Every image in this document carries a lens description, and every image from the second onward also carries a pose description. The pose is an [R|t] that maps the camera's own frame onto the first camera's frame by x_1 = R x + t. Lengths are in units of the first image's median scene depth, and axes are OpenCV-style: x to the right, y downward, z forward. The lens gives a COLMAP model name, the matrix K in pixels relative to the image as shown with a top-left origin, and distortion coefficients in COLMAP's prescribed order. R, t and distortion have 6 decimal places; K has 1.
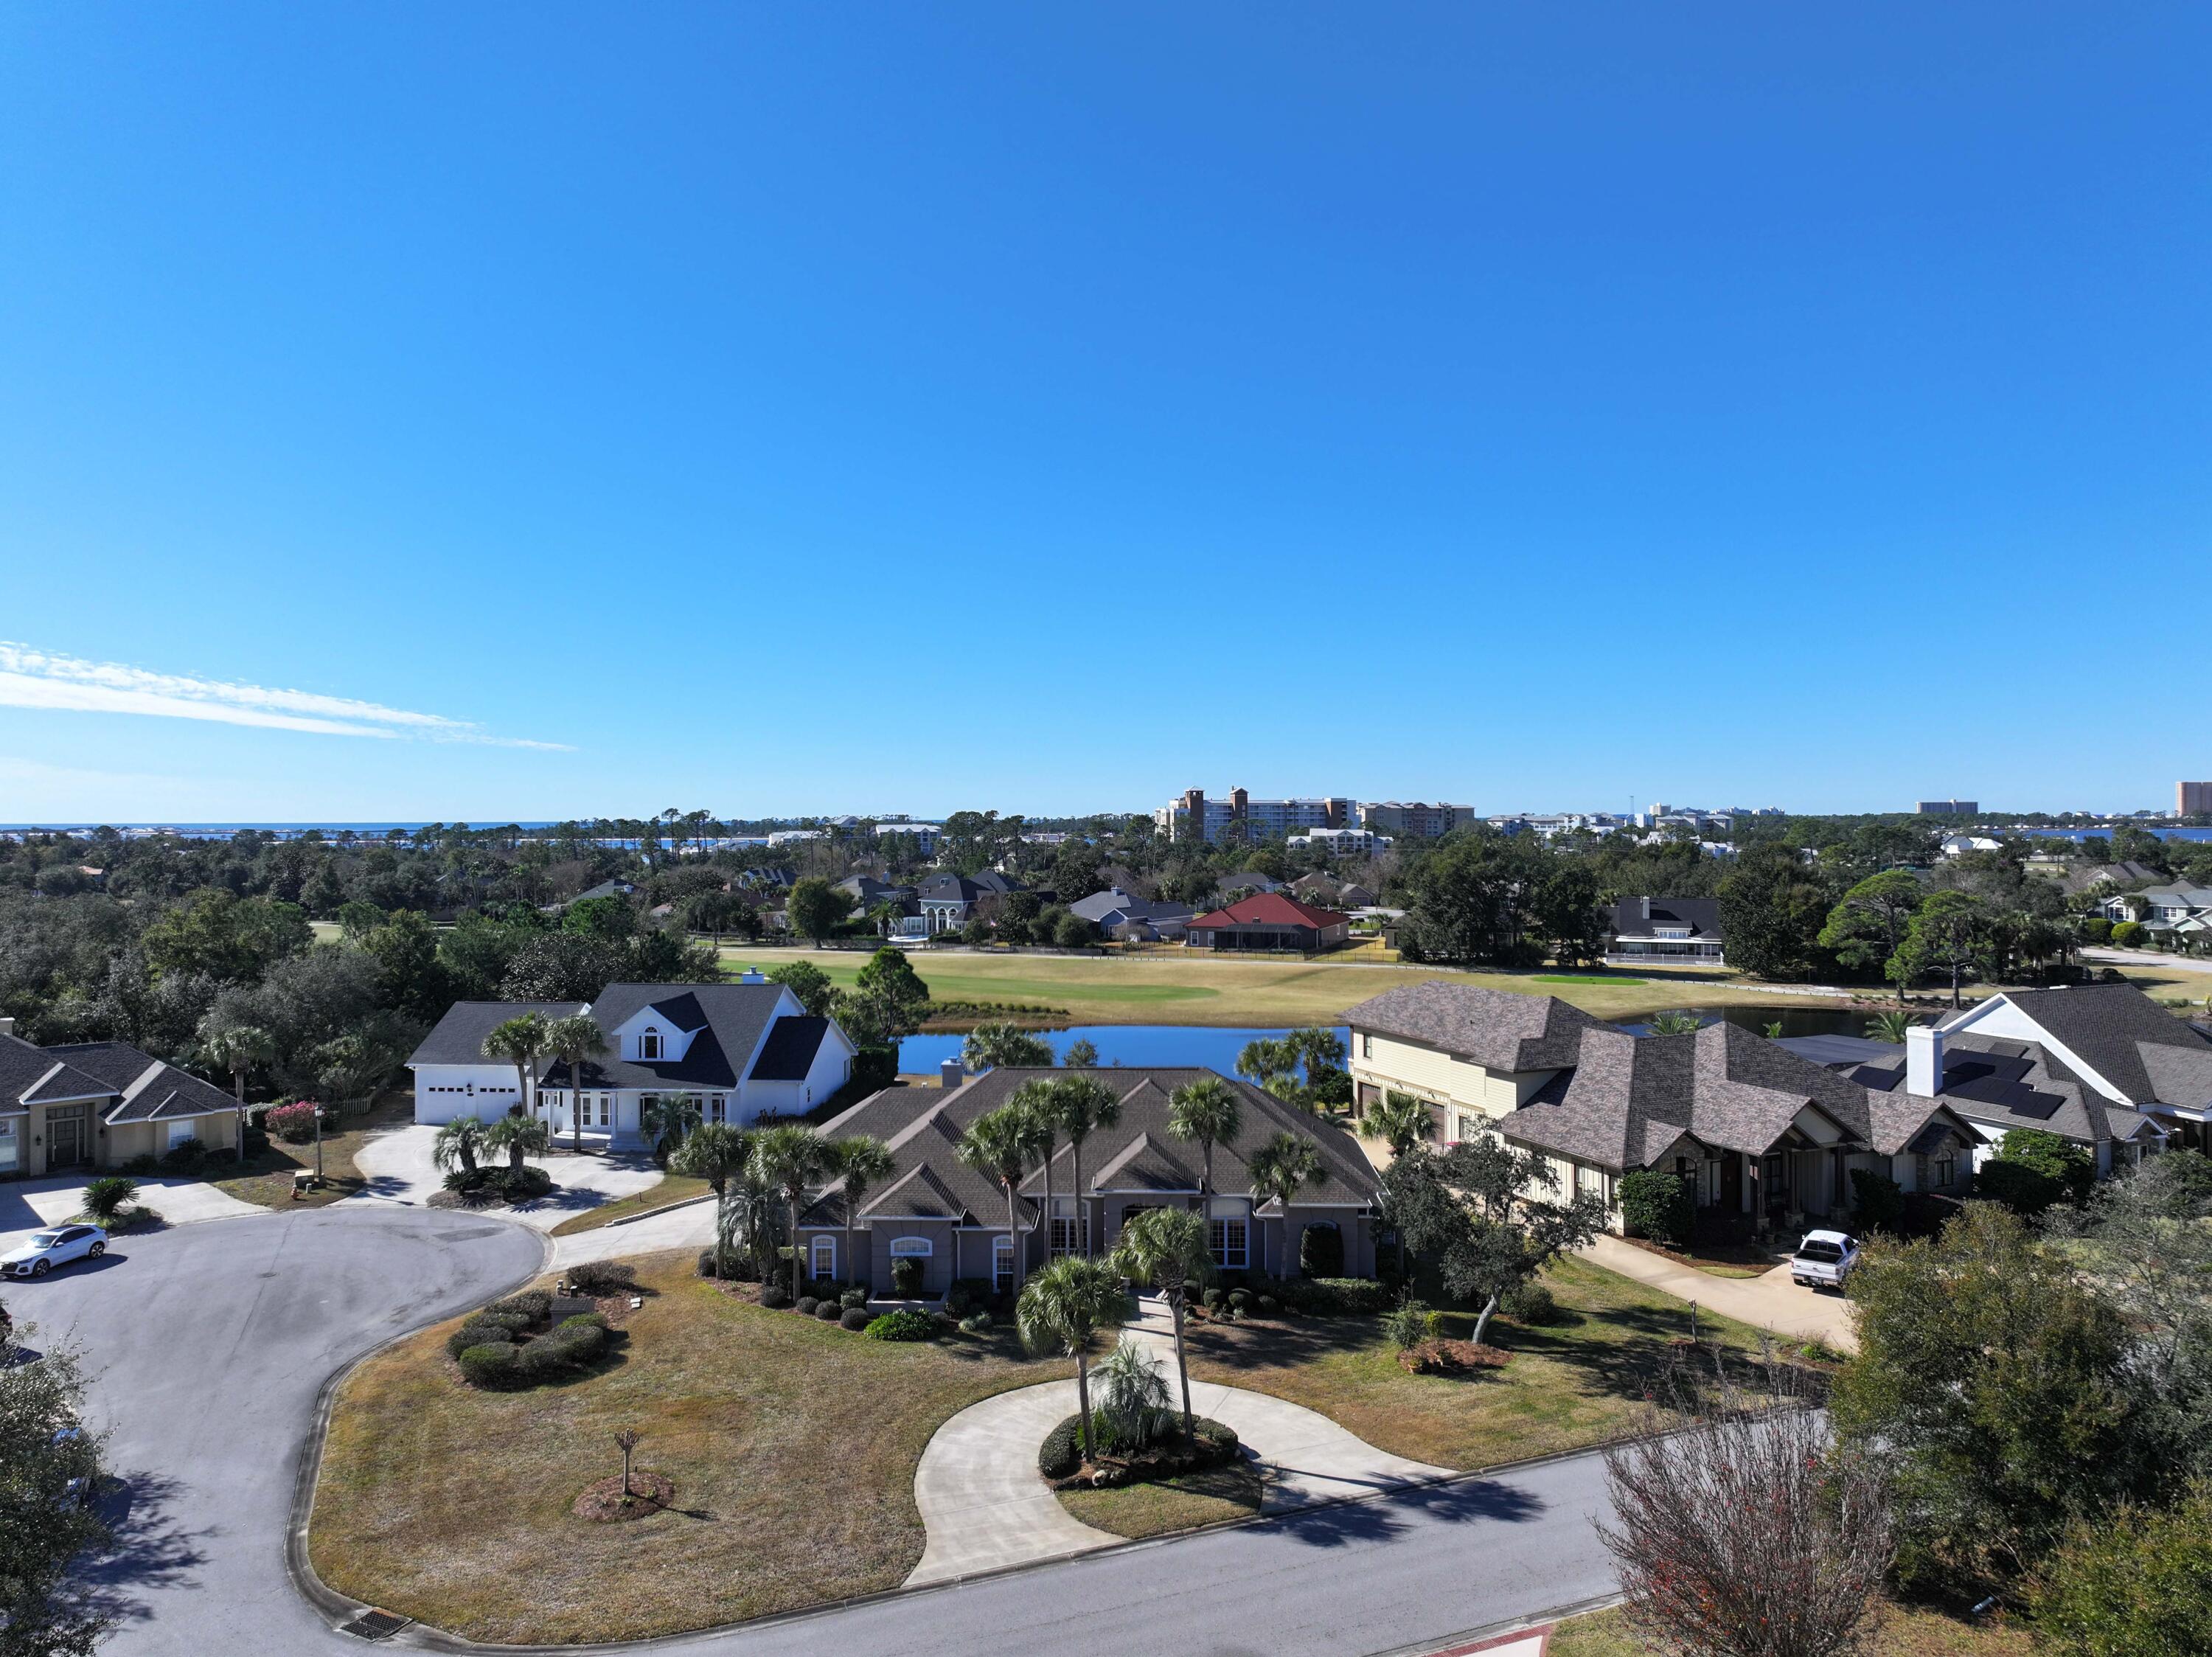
lens RADIAL K [[1548.5, 0, 1106.0], [0, 1548.5, 828.5], [0, 0, 1]] dist [-0.001432, 0.005644]
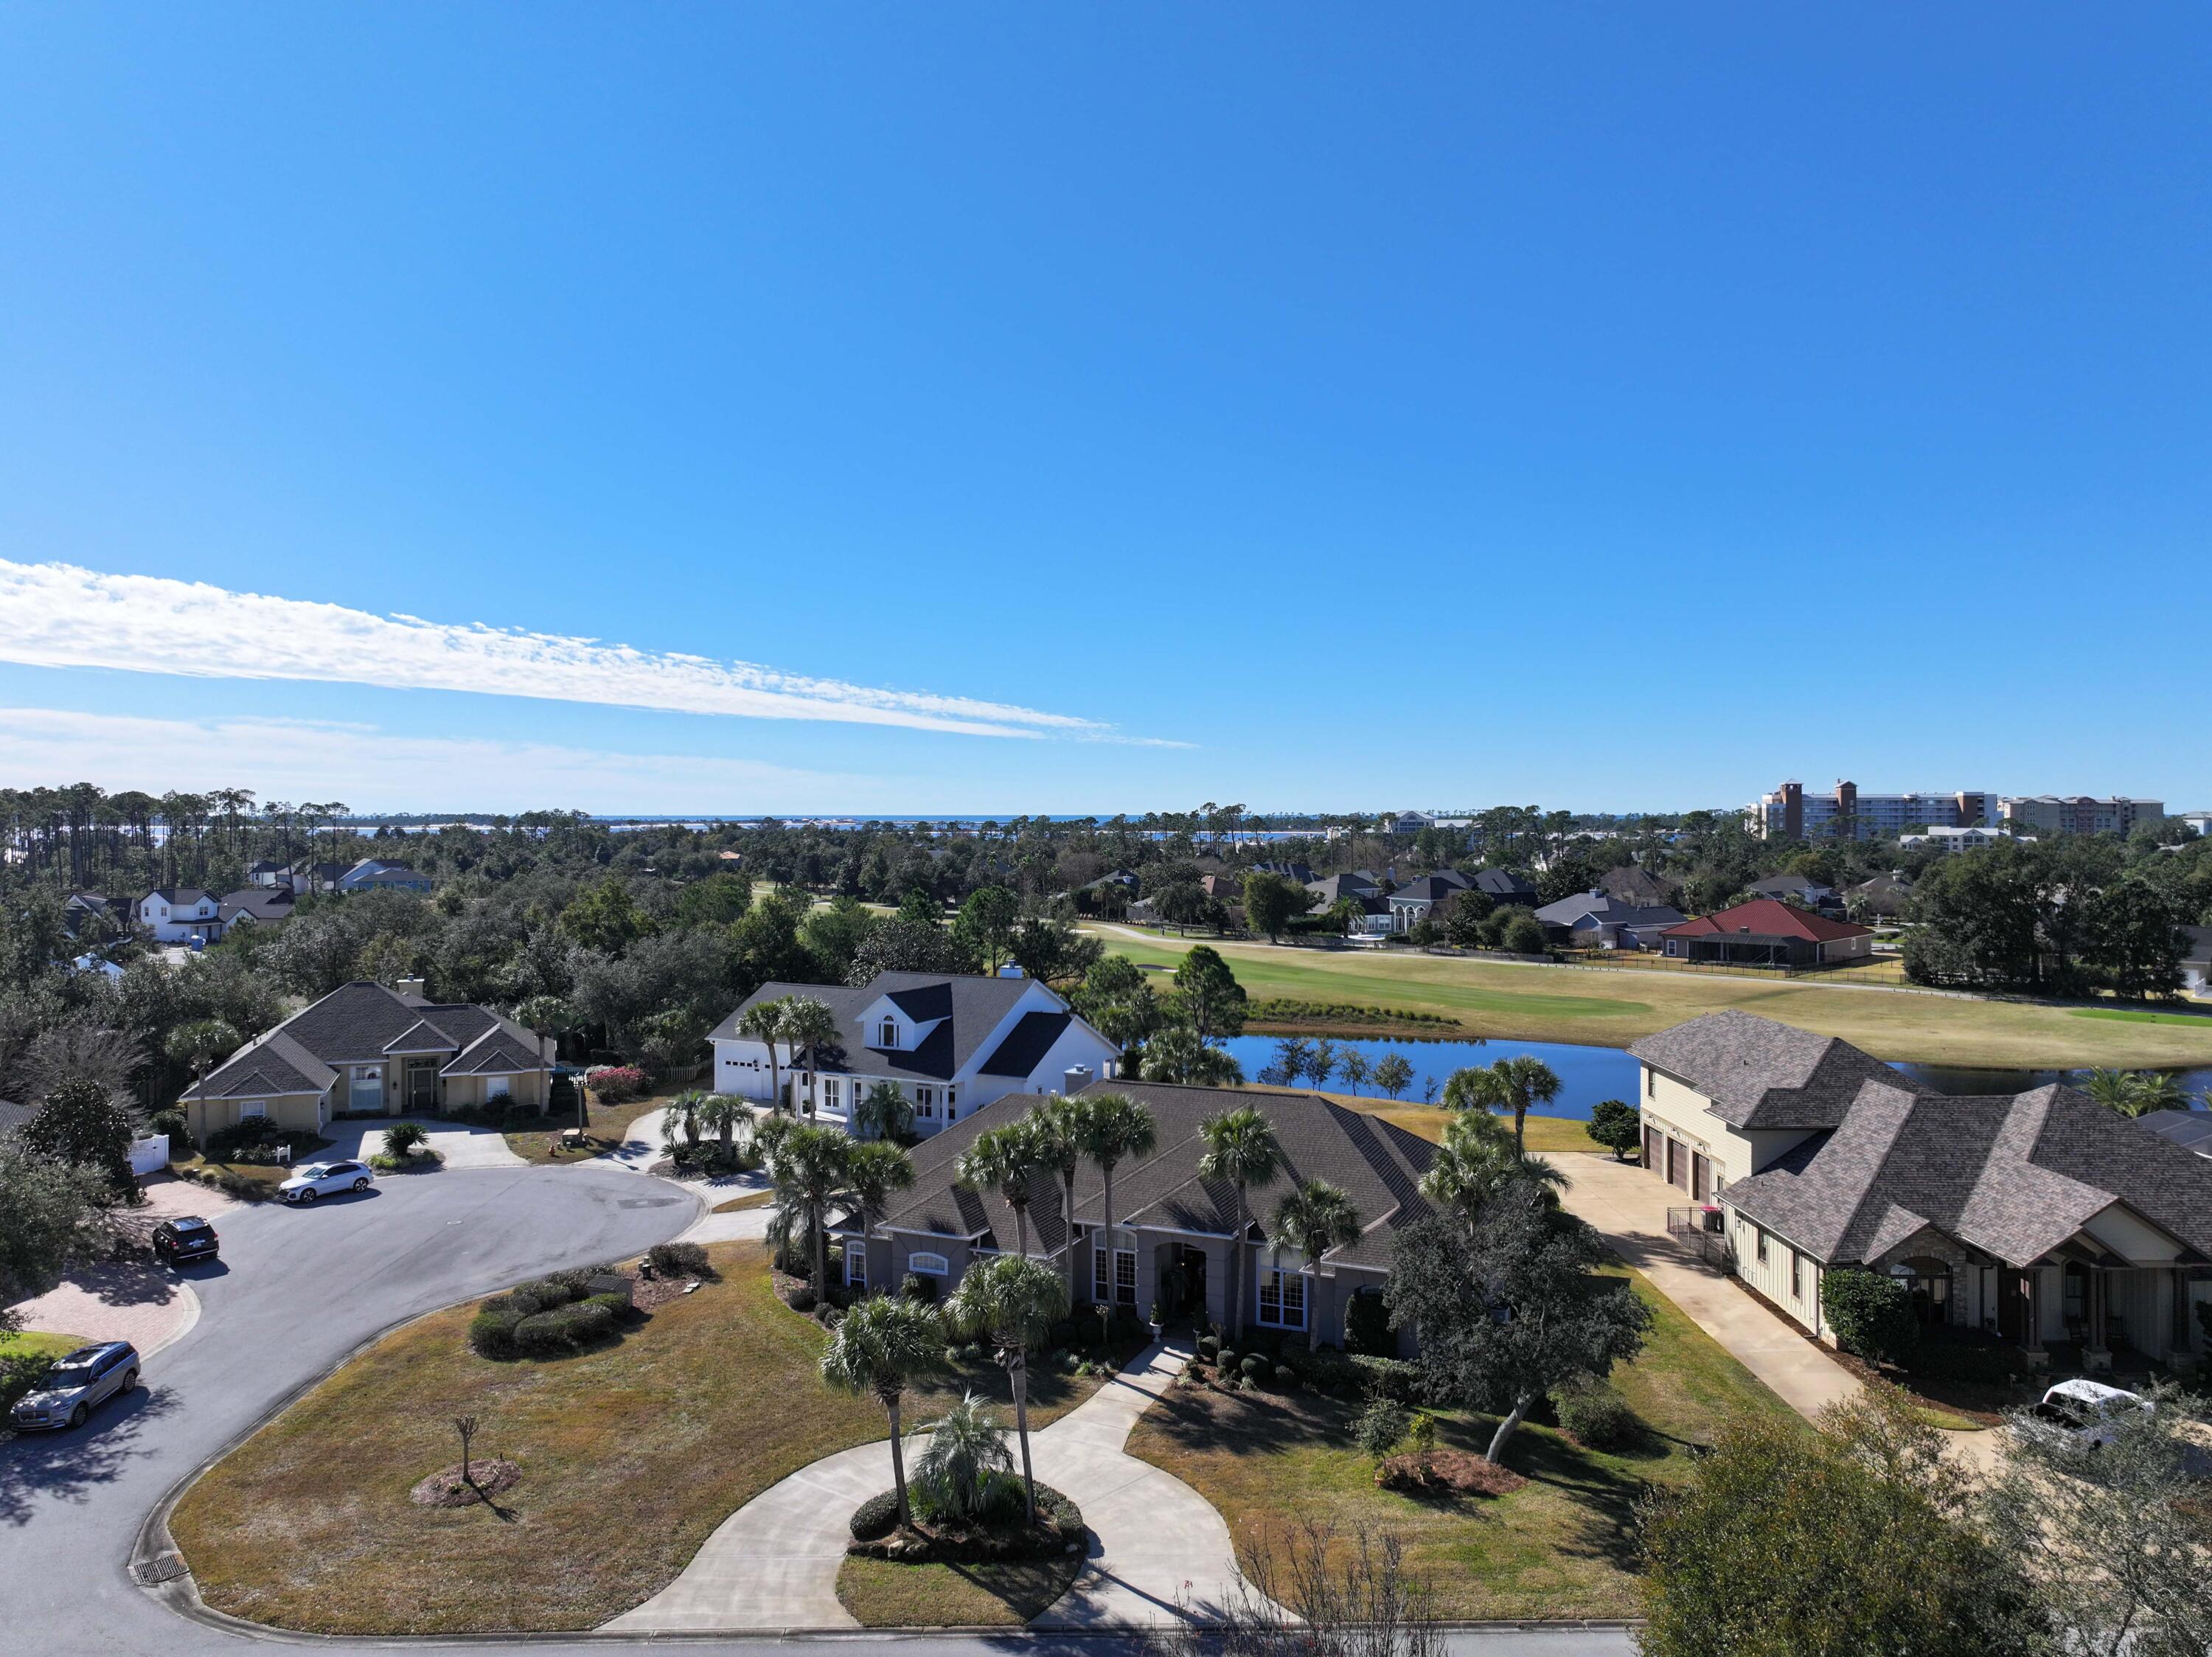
lens RADIAL K [[1548.5, 0, 1106.0], [0, 1548.5, 828.5], [0, 0, 1]] dist [-0.001432, 0.005644]
pose [[0.927474, 0.007551, -0.373811, 0.156757], [-0.006240, 0.999969, 0.004718, -0.000638], [0.373836, -0.002043, 0.927493, 0.077068]]
